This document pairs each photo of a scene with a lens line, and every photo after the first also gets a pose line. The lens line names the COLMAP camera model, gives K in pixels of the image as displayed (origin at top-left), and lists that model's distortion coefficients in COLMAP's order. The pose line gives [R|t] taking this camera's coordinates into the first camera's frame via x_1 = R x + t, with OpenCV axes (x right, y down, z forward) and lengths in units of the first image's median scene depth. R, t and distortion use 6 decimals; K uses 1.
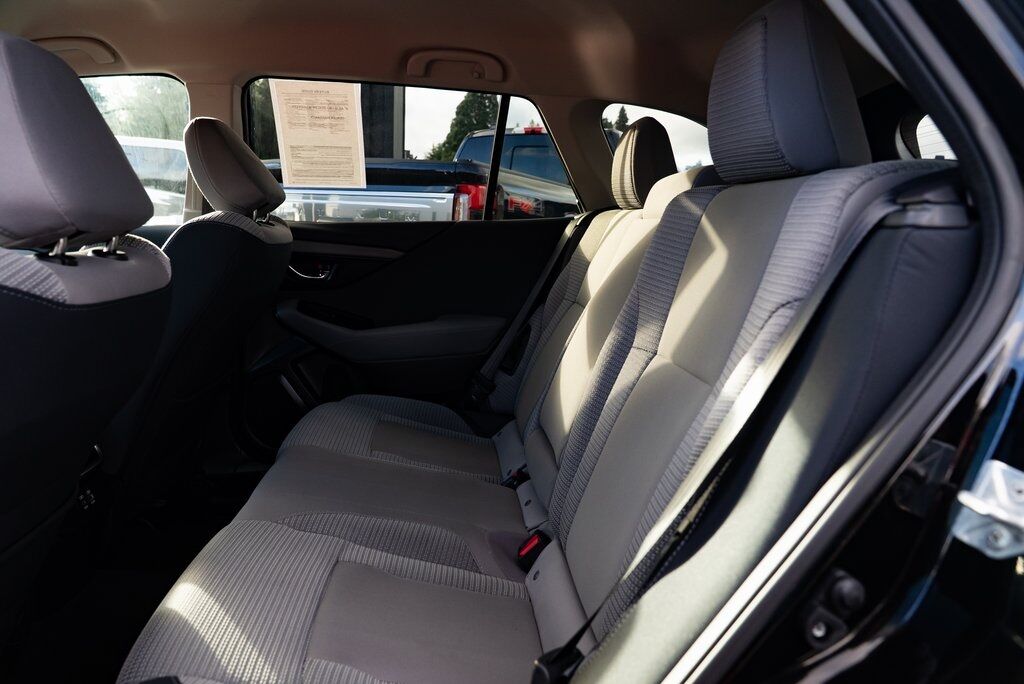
lens RADIAL K [[702.1, 0, 513.5], [0, 702.1, 342.5], [0, 0, 1]] dist [-0.032726, 0.020363]
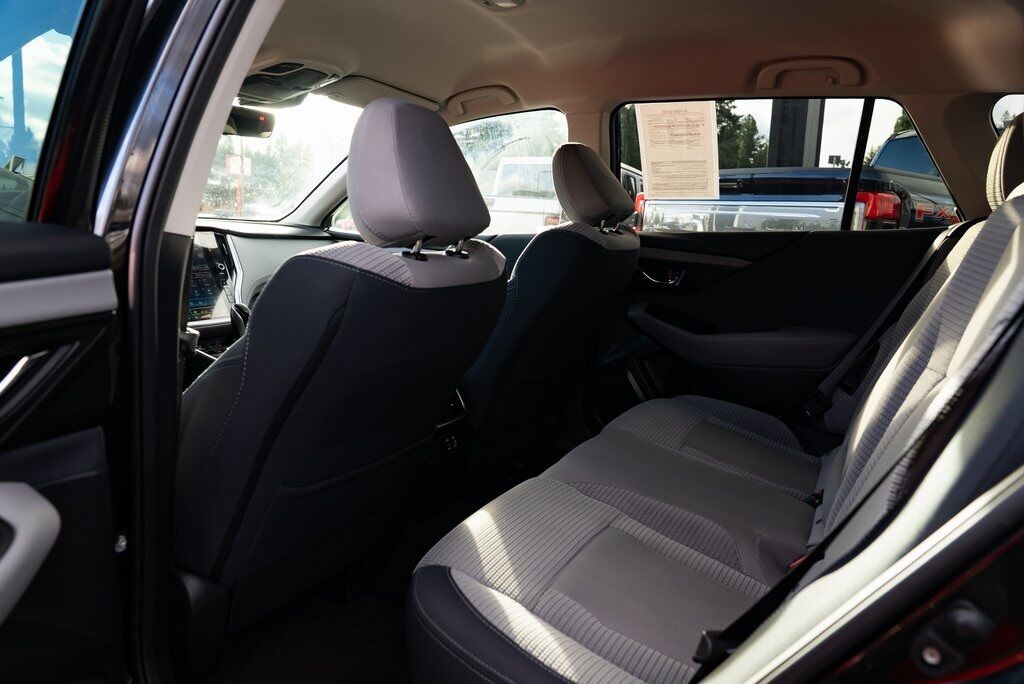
lens RADIAL K [[702.1, 0, 509.2], [0, 702.1, 339.3], [0, 0, 1]] dist [-0.032726, 0.020363]
pose [[0.835577, 0.083696, -0.542961, 0.126349], [-0.093850, 0.995545, 0.009032, 0.007969], [0.541298, 0.043410, 0.839710, -0.037805]]
